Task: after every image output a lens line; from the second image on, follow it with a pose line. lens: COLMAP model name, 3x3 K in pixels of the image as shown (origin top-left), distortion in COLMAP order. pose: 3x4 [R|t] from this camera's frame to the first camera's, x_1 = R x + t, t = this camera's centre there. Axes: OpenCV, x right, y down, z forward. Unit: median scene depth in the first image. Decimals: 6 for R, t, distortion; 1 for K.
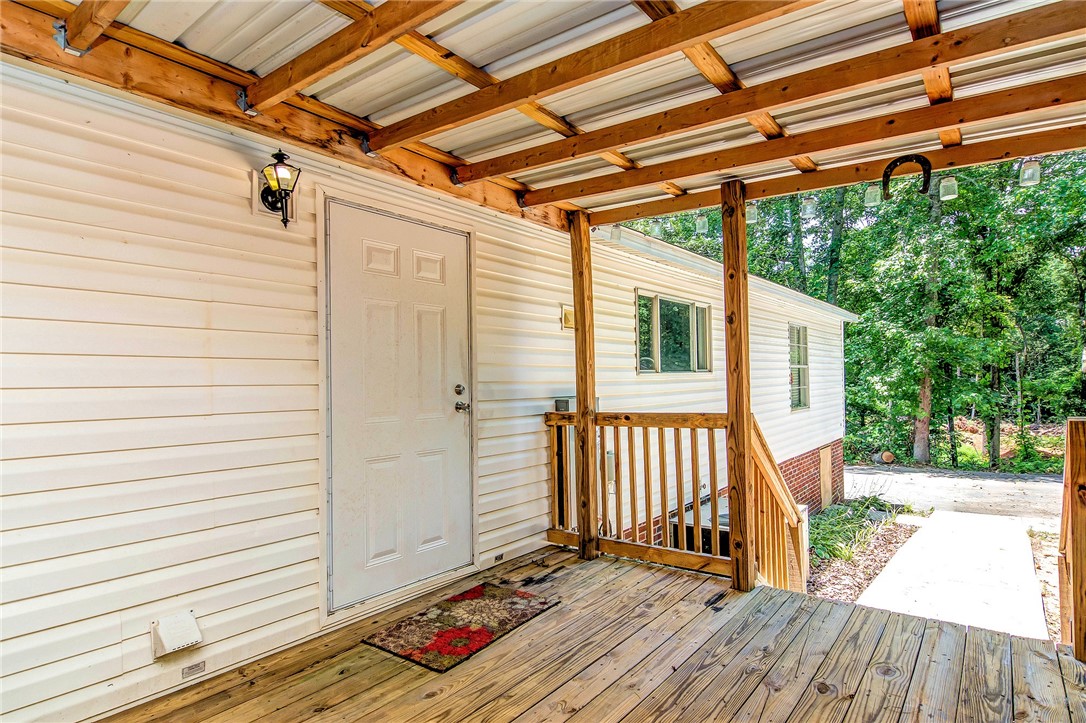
lens RADIAL K [[546.4, 0, 545.0], [0, 546.4, 368.6], [0, 0, 1]] dist [0.003720, -0.001508]
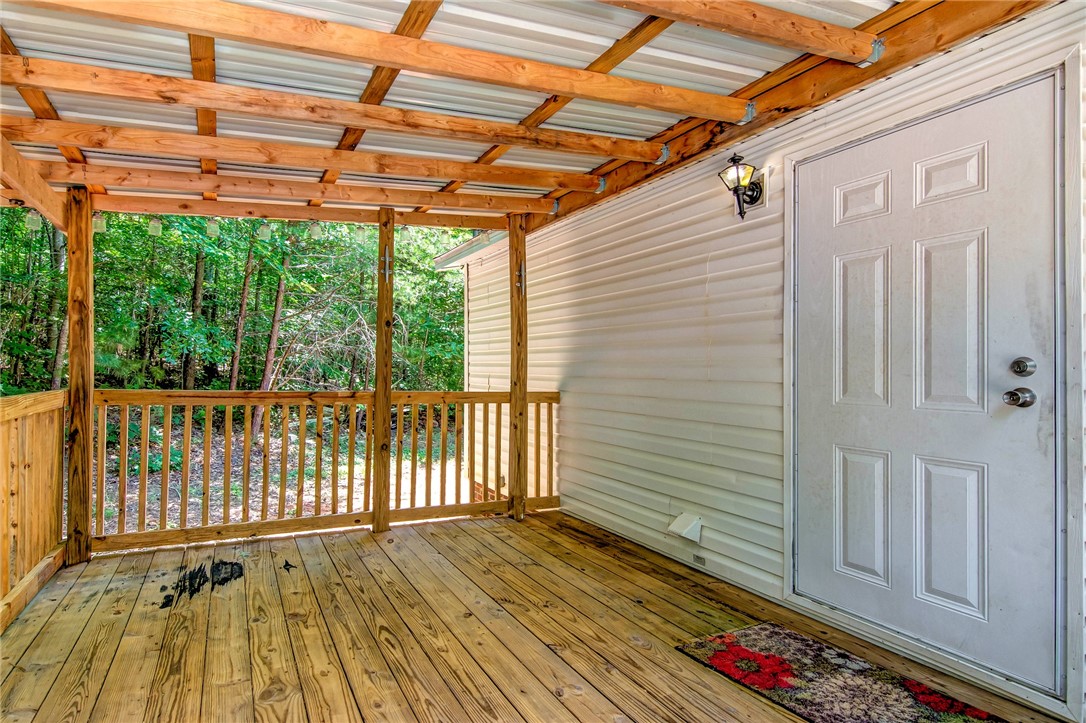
lens RADIAL K [[546.4, 0, 544.9], [0, 546.4, 361.2], [0, 0, 1]] dist [0.003720, -0.001508]
pose [[-0.345328, 0.003776, -0.938474, 0.667328], [0.029703, 0.999535, -0.006909, 0.028080], [0.938012, -0.030261, -0.345280, 0.918129]]
